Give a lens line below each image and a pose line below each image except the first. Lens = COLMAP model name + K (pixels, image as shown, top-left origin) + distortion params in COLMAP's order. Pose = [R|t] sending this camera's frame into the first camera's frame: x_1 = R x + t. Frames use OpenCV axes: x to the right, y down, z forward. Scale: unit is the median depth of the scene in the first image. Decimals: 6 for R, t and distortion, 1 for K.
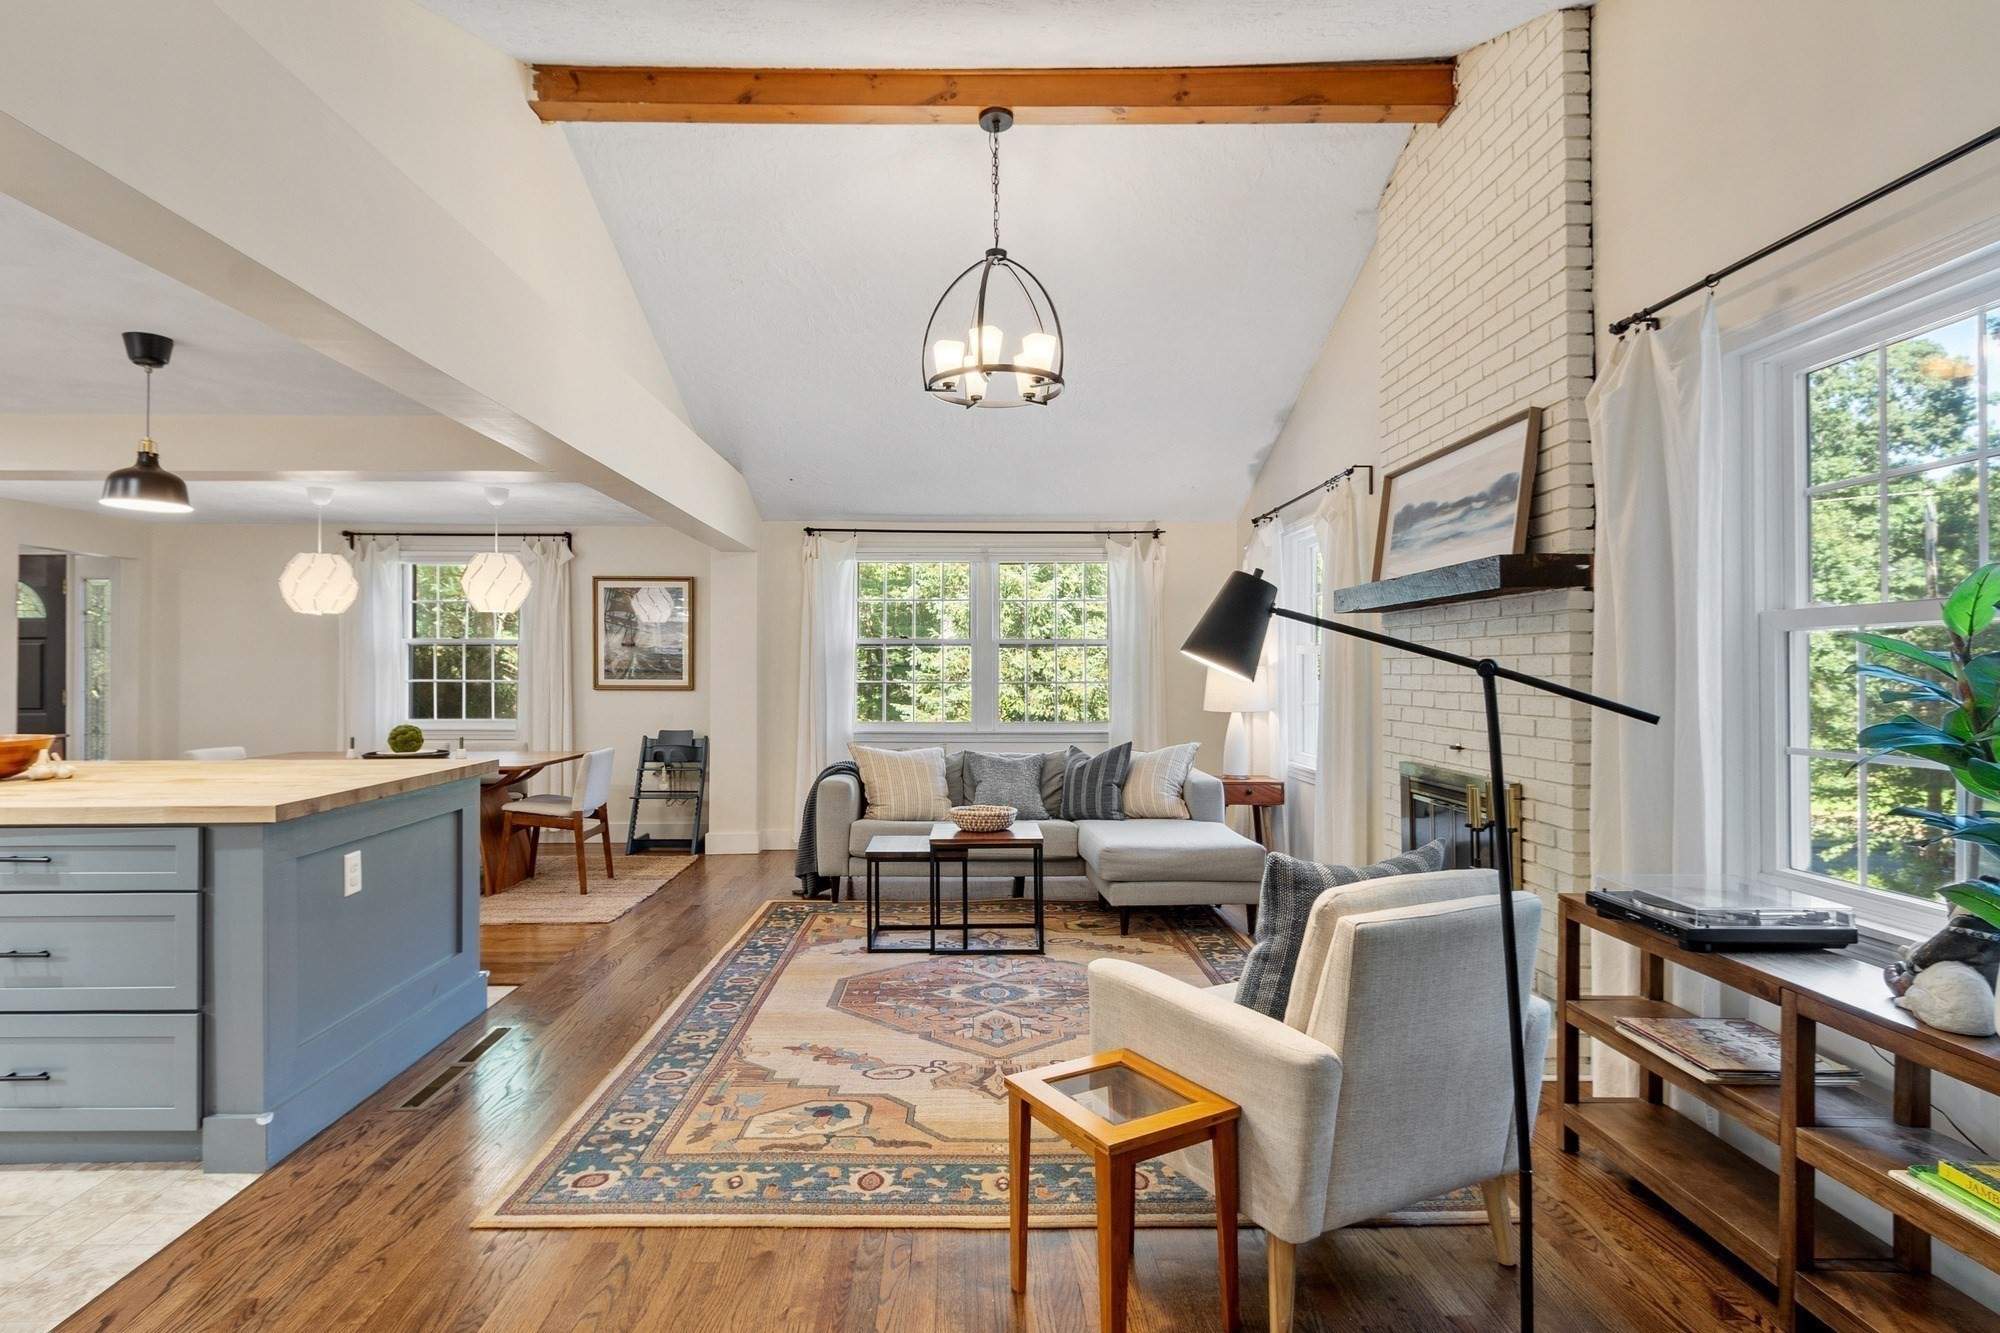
lens RADIAL K [[1037.7, 0, 971.6], [0, 1037.7, 669.8], [0, 0, 1]] dist [-0.002042, -0.000383]
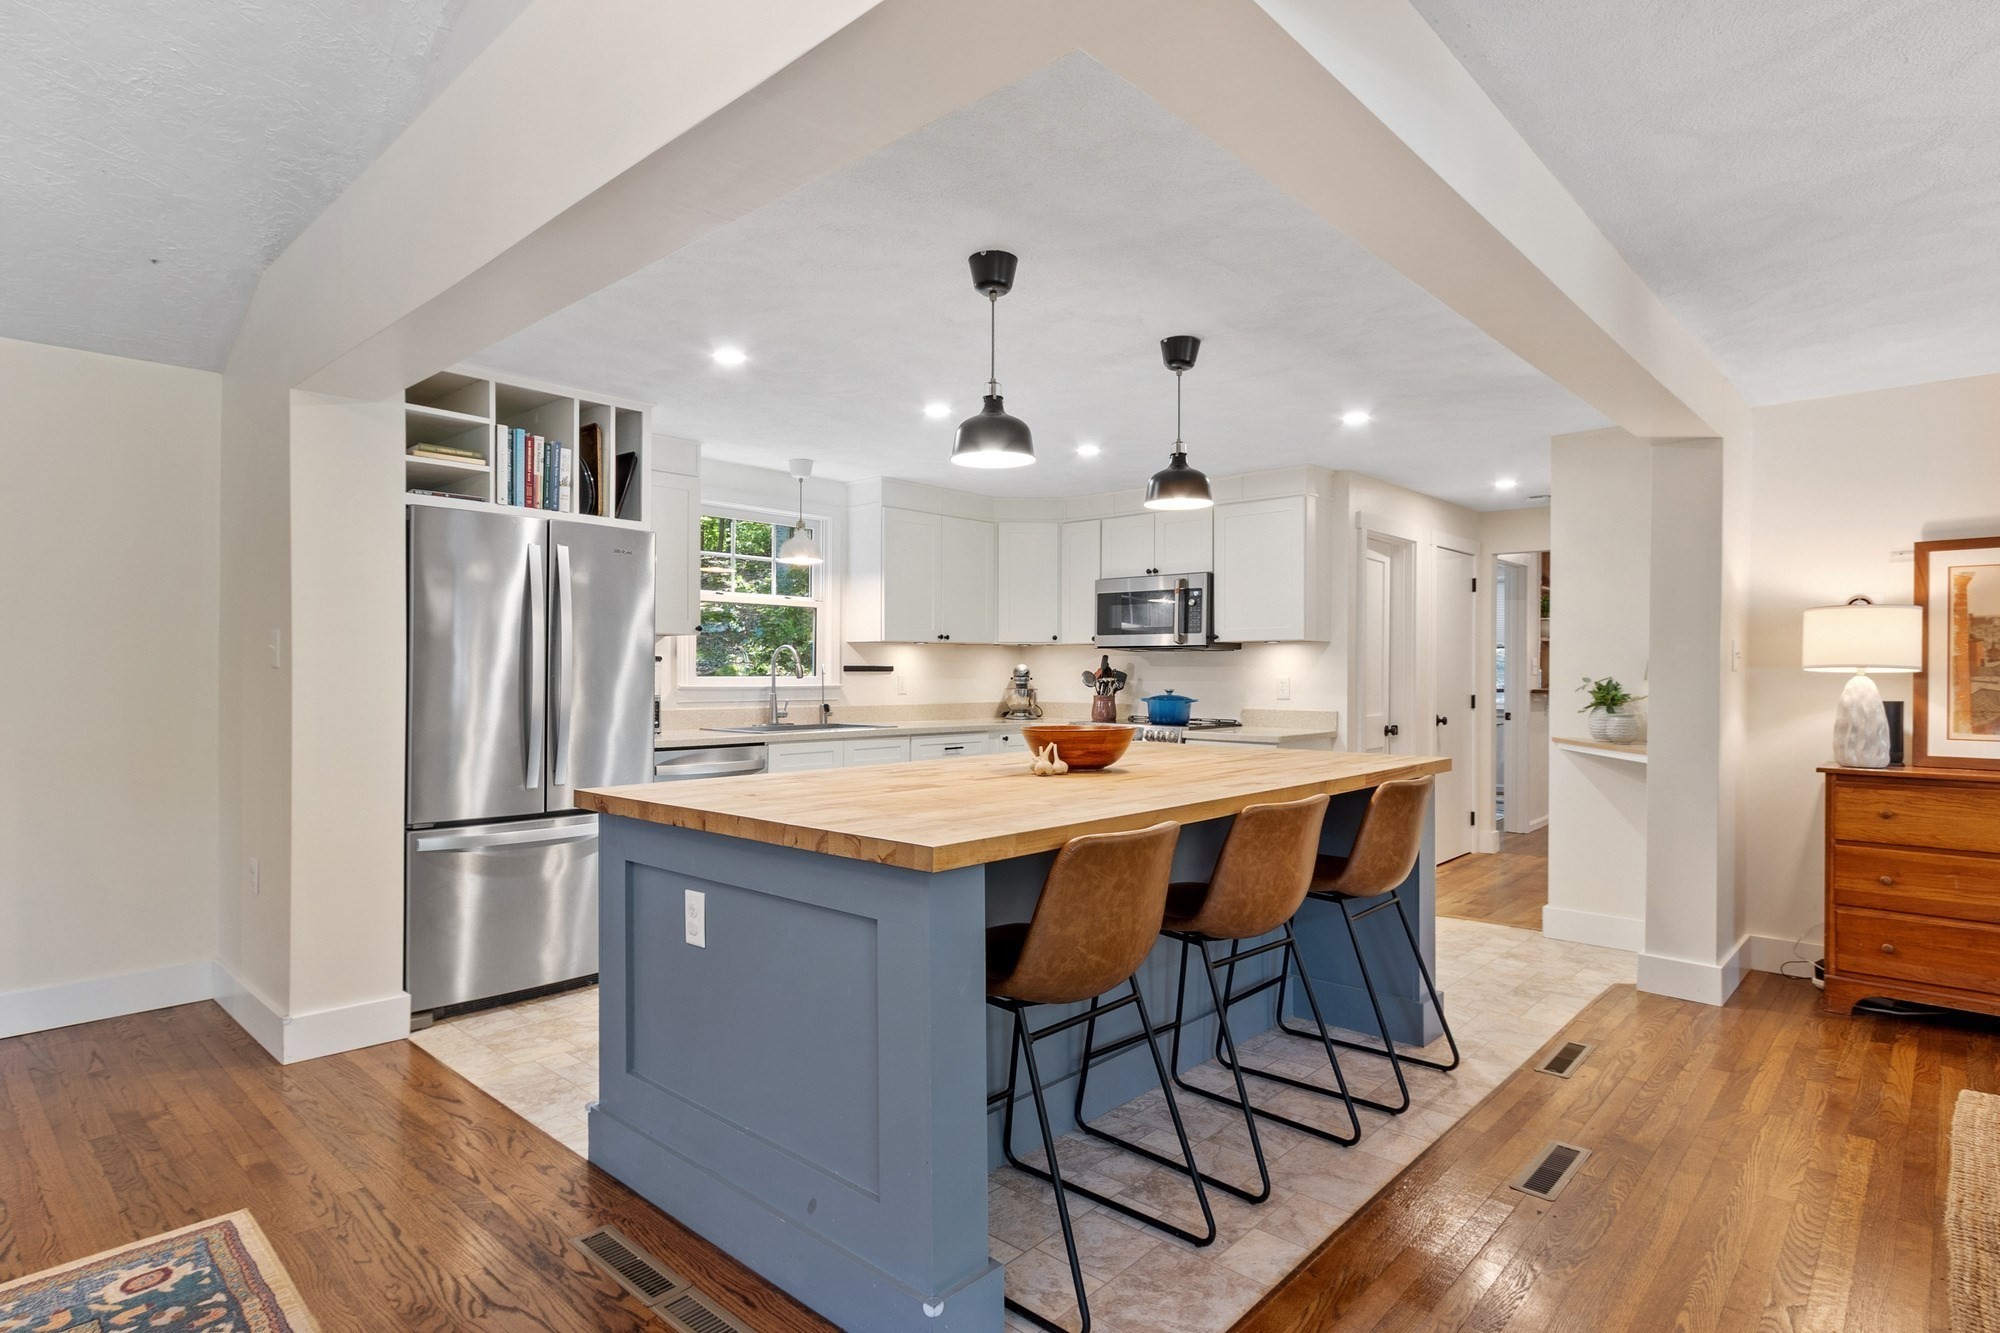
lens RADIAL K [[1032.4, 0, 982.3], [0, 1032.4, 677.0], [0, 0, 1]] dist [0.000730, 0.000303]
pose [[-0.690343, 0.001991, -0.723480, -0.182705], [-0.001397, 0.999991, 0.004084, 0.014645], [0.723481, 0.003830, -0.690333, 1.572274]]
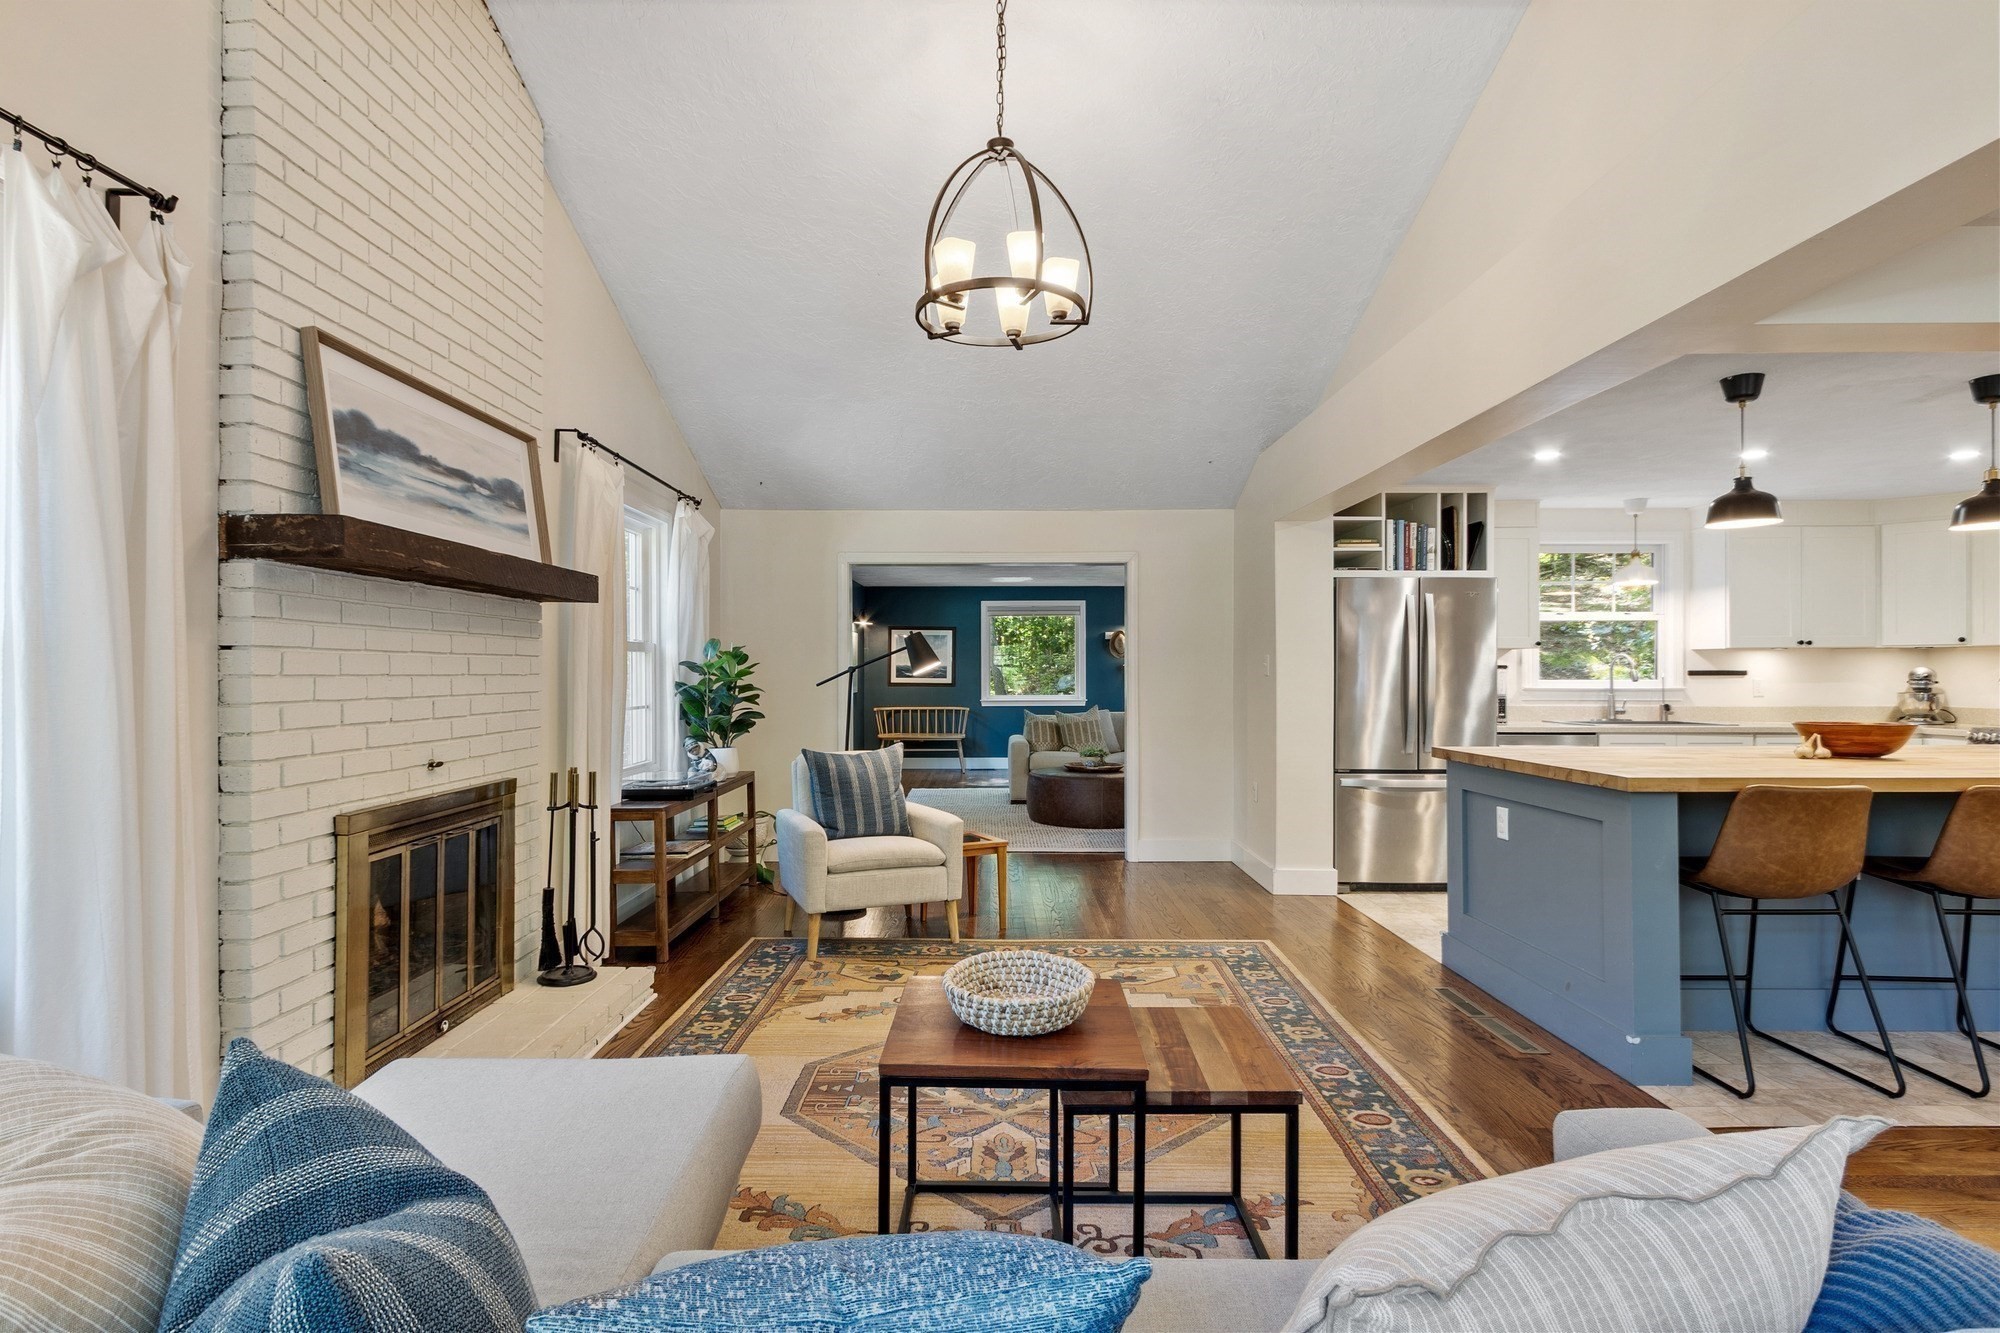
lens RADIAL K [[965.3, 0, 989.9], [0, 965.3, 668.8], [0, 0, 1]] dist [0.003701, -0.000611]
pose [[-0.999855, 0.001696, 0.016973, 0.024121], [0.001598, 0.999982, -0.005775, 0.007990], [-0.016982, -0.005747, -0.999839, 2.088115]]
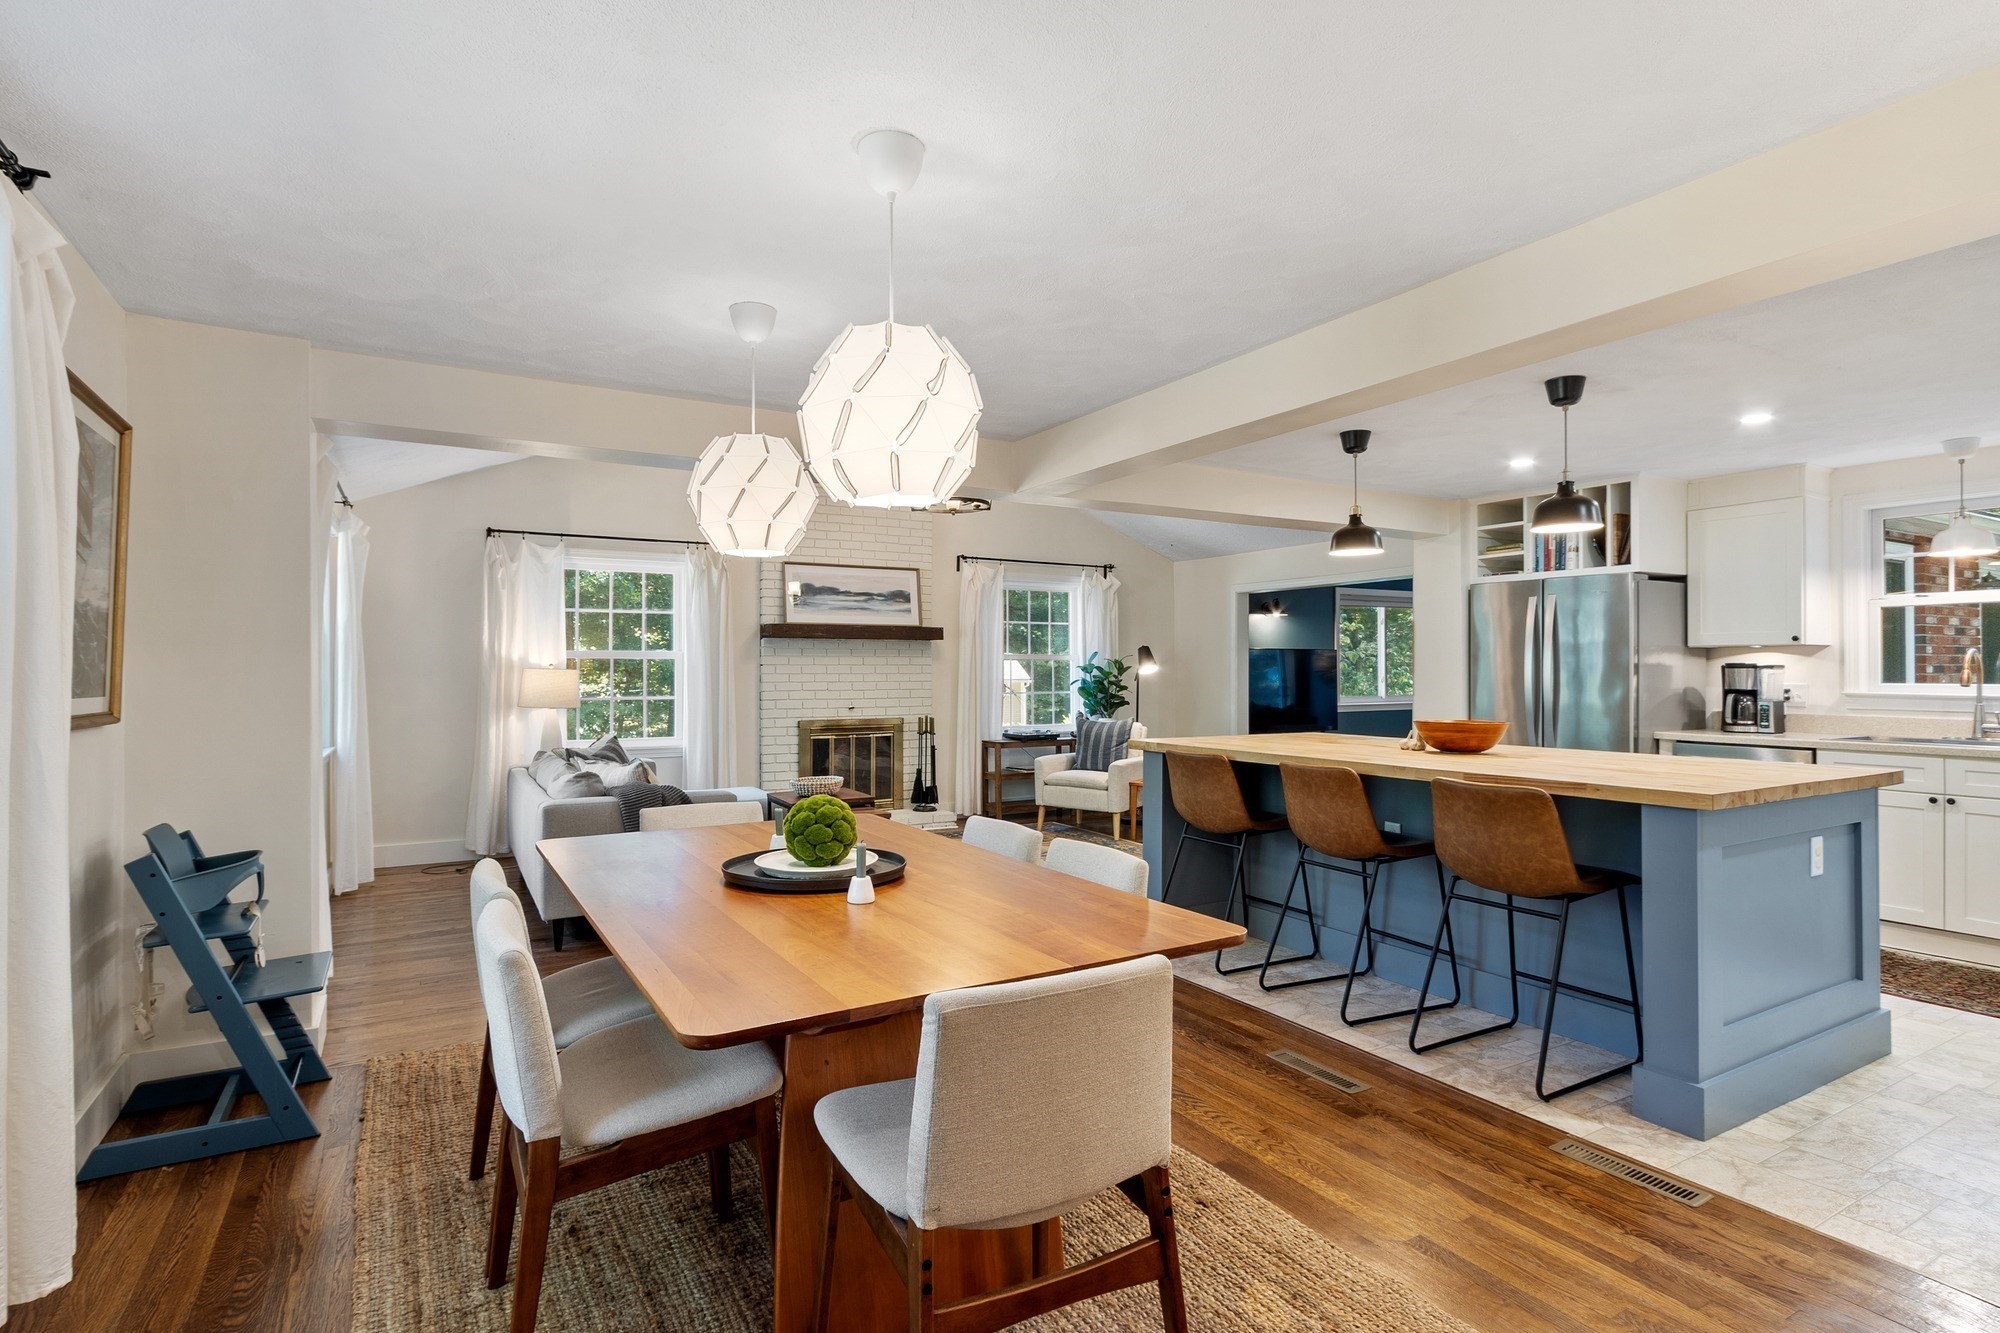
lens RADIAL K [[997.9, 0, 1000.0], [0, 997.9, 666.5], [0, 0, 1]] dist [-0.002510, -0.001124]
pose [[-0.497834, 0.005551, 0.867255, -1.728150], [-0.001586, 0.999972, -0.007311, 0.007847], [-0.867271, -0.005015, -0.497811, 2.091259]]
